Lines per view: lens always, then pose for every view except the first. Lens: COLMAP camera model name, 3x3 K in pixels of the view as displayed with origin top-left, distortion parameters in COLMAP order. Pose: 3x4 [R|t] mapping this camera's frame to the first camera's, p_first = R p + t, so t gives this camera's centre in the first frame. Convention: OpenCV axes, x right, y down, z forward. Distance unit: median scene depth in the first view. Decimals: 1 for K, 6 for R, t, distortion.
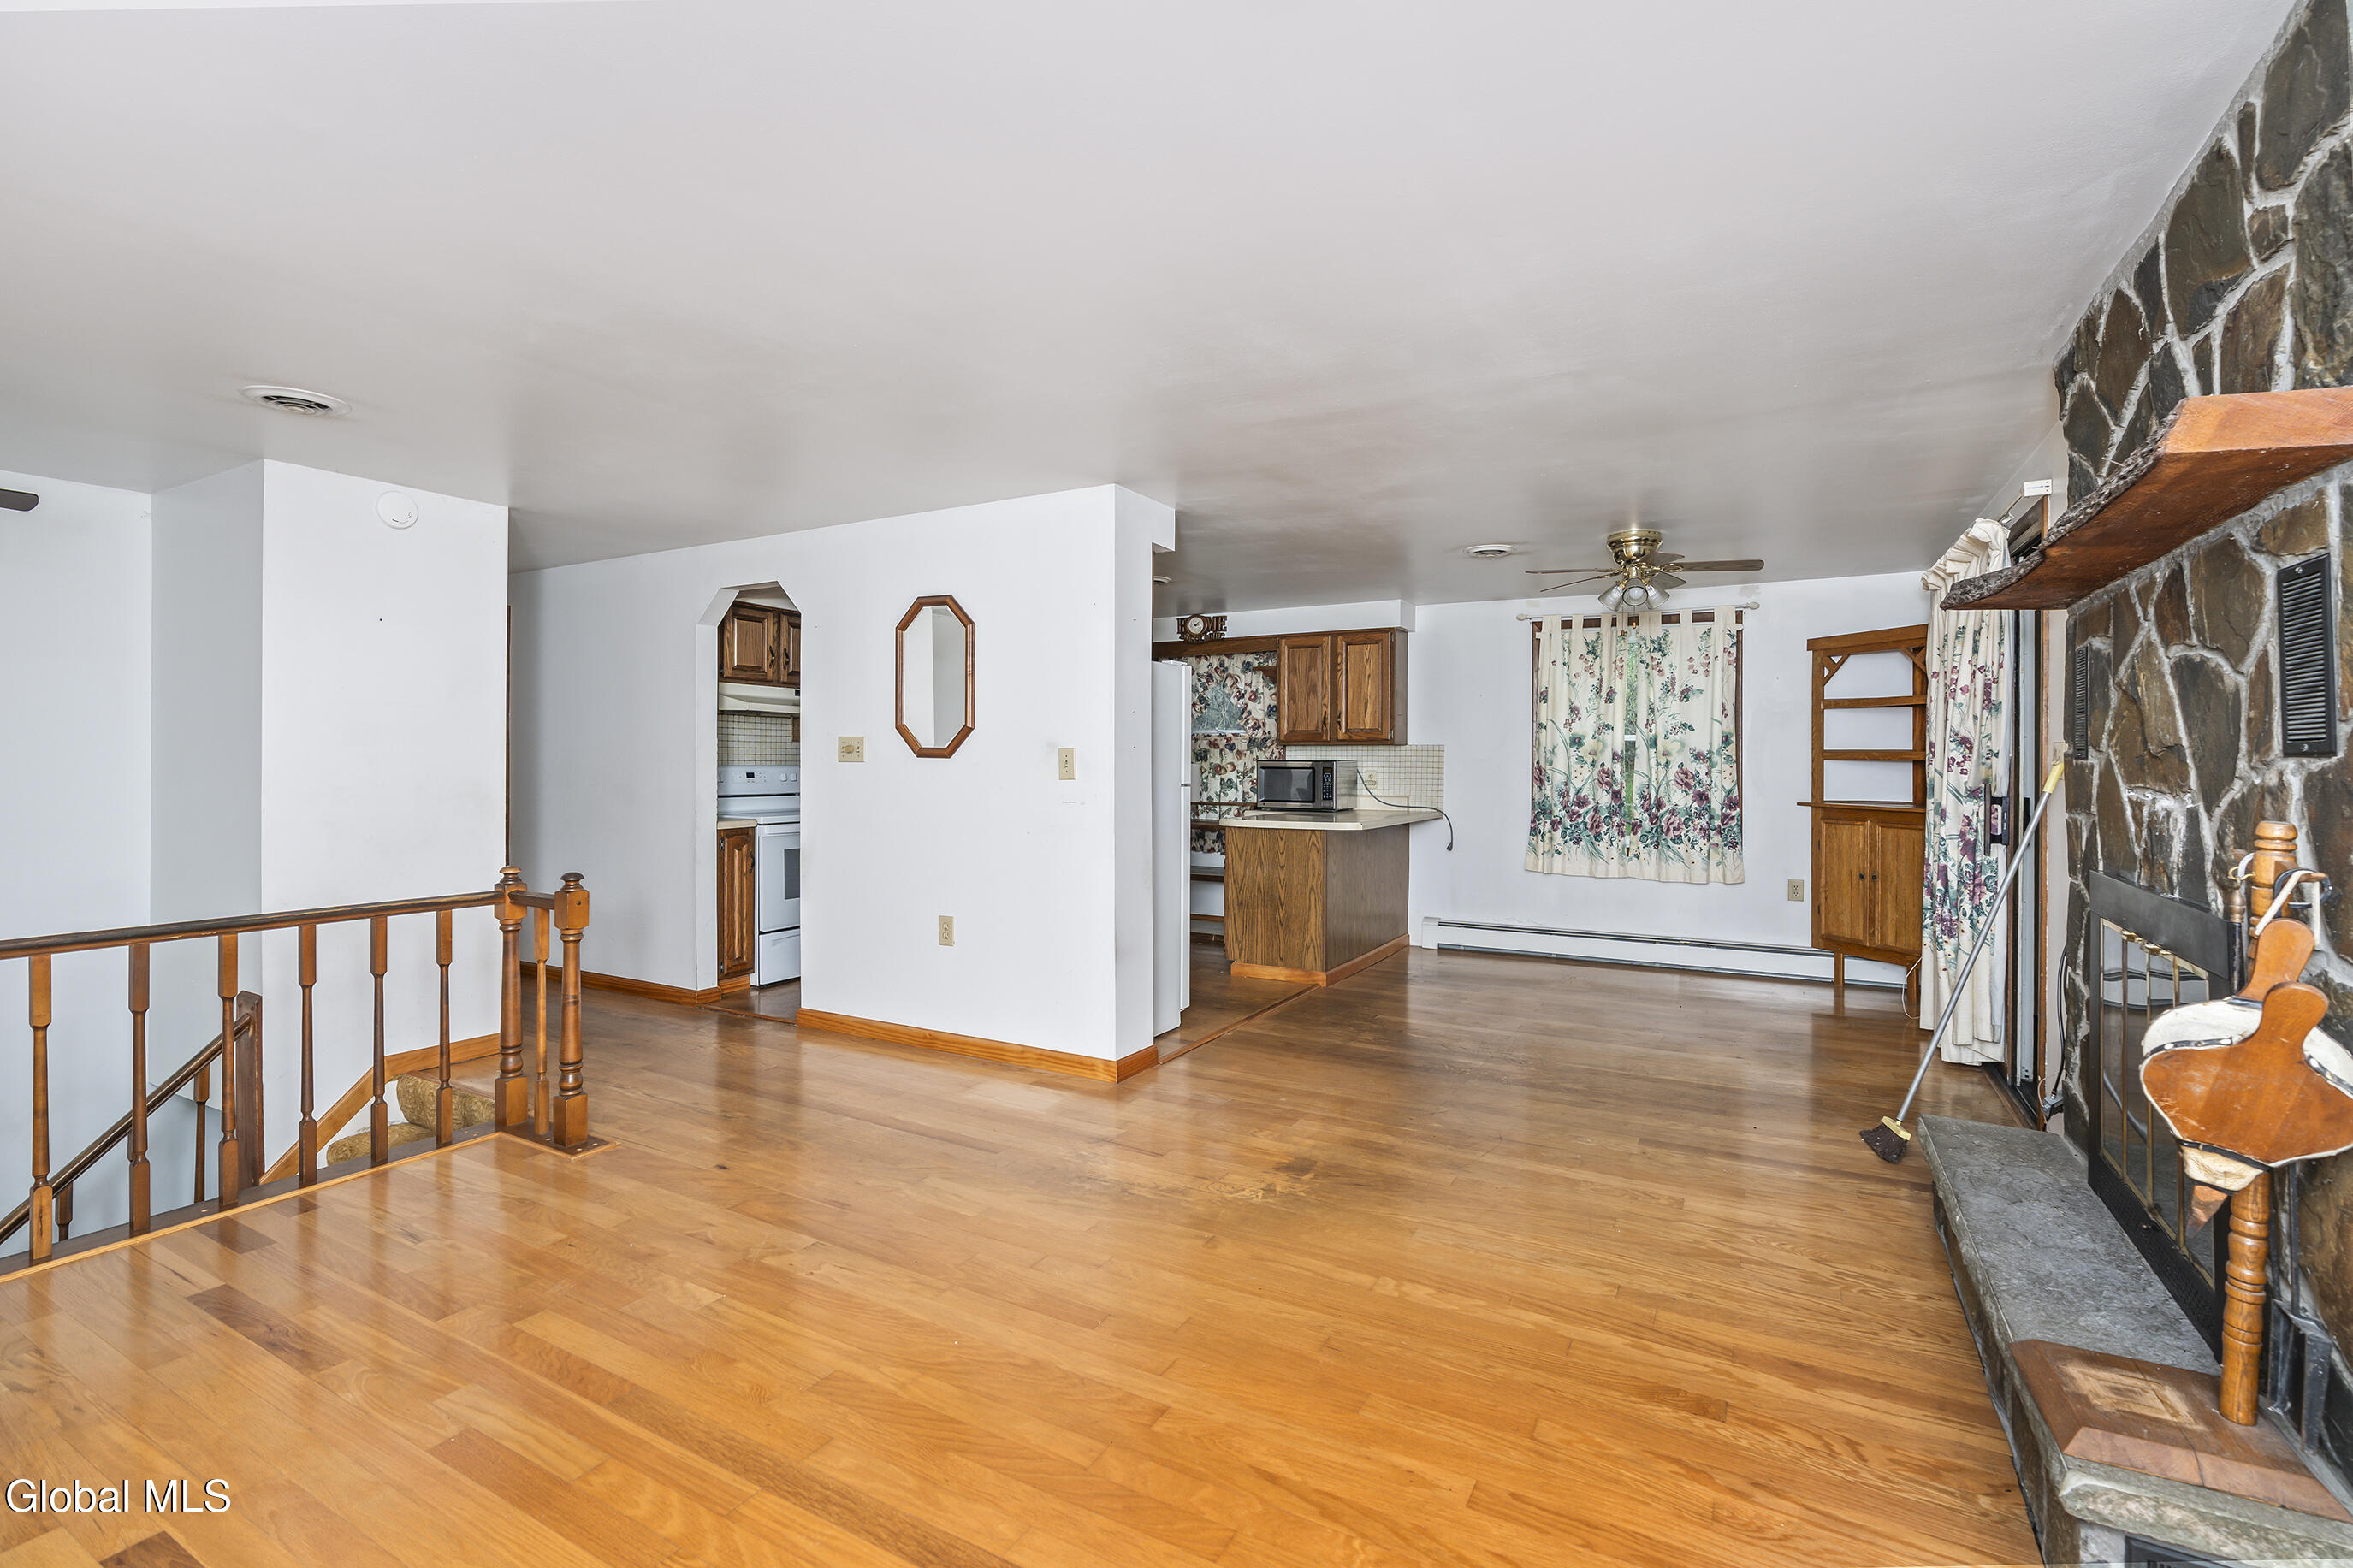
lens RADIAL K [[1058.2, 0, 1192.2], [0, 1058.2, 768.2], [0, 0, 1]] dist [-0.010893, 0.001717]
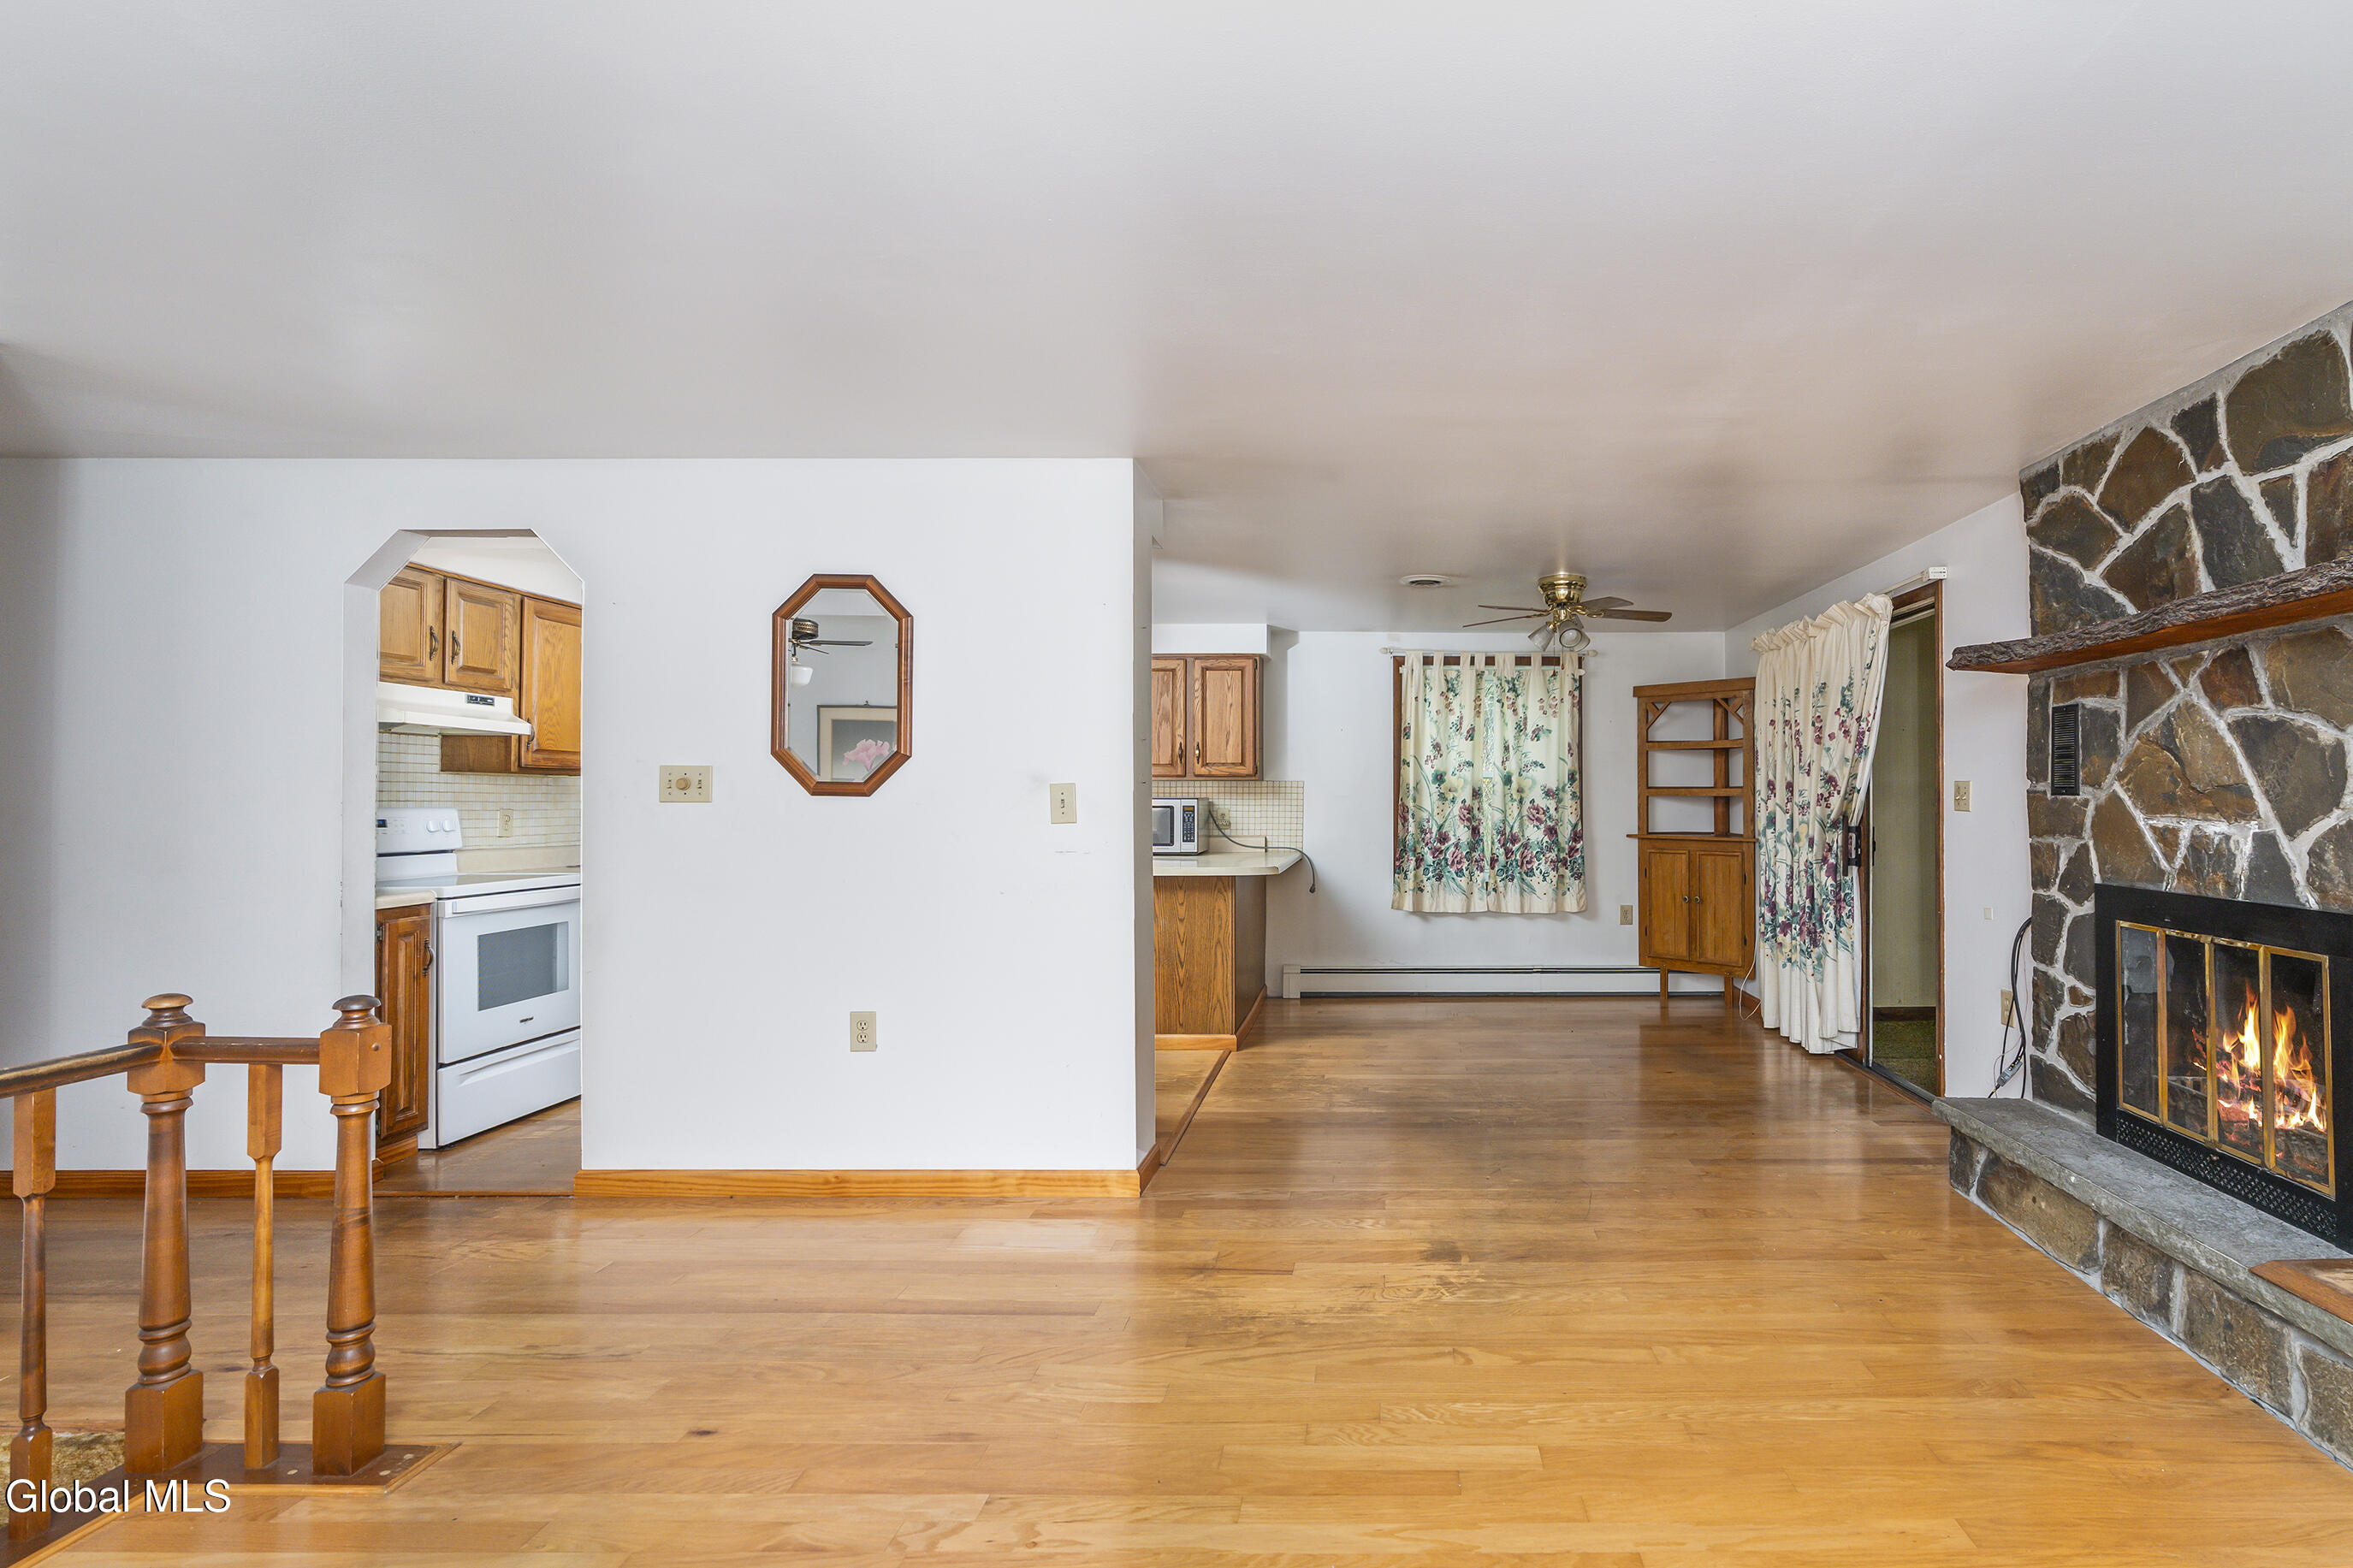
lens RADIAL K [[1133.0, 0, 1243.4], [0, 1133.0, 795.2], [0, 0, 1]] dist [-0.012942, 0.003351]
pose [[0.870040, -0.001938, 0.492977, -0.370648], [0.006348, 0.999953, -0.007273, -0.002746], [-0.492940, 0.009457, 0.870012, 0.176148]]
